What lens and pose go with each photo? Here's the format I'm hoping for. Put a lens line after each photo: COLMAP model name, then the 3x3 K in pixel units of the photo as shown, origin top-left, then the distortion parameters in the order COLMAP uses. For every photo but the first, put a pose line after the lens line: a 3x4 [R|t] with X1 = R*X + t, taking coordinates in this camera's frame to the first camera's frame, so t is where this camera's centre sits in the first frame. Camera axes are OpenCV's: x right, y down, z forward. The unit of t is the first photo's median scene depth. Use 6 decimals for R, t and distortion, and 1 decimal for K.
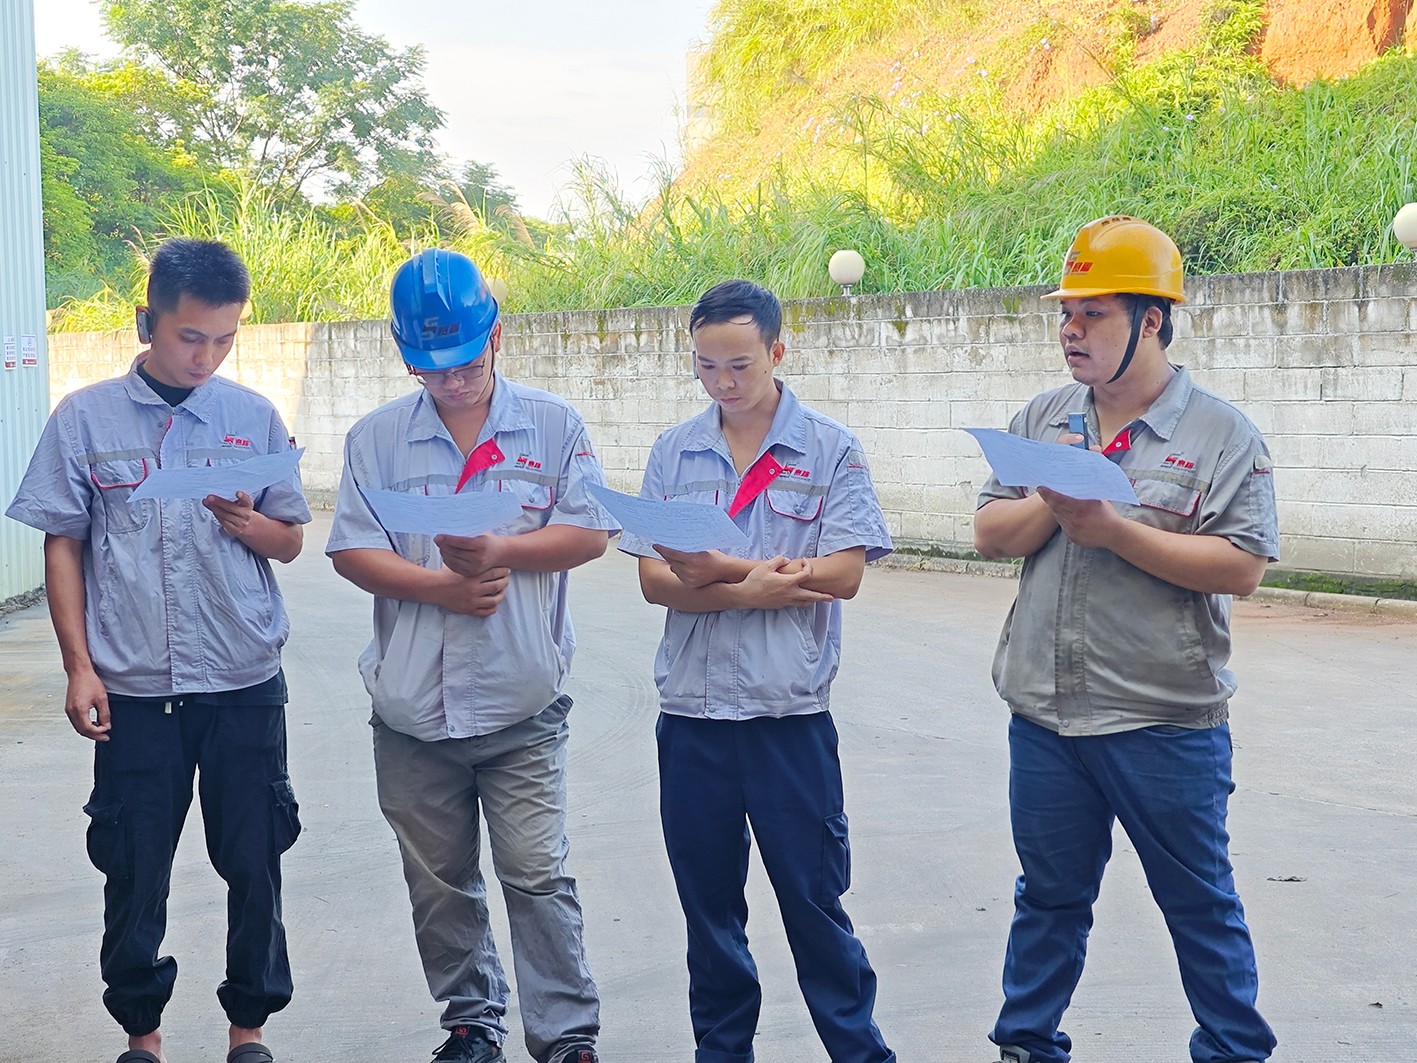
lens RADIAL K [[1924.5, 0, 684.1], [0, 1924.5, 529.6], [0, 0, 1]] dist [0.072215, -0.082995]
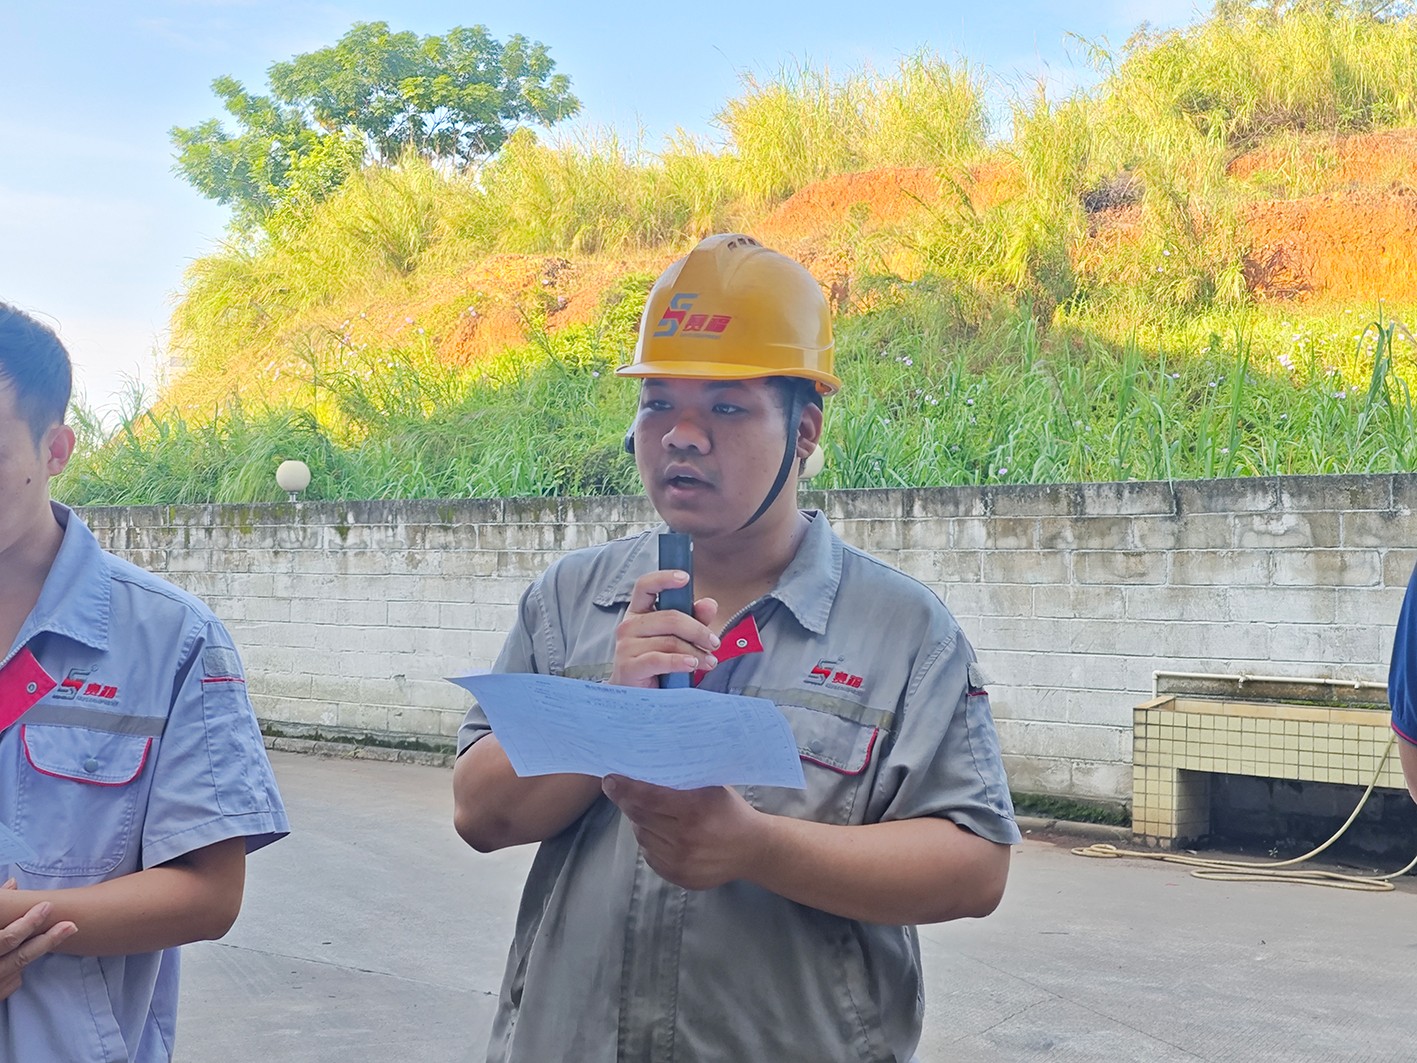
lens RADIAL K [[1440.6, 0, 702.4], [0, 1440.6, 571.9], [0, 0, 1]] dist [0.041409, -0.010106]
pose [[0.936984, 0.039838, 0.347094, 0.020927], [-0.007277, 0.995488, -0.094613, -0.006962], [-0.349296, 0.086125, 0.933046, 0.173617]]
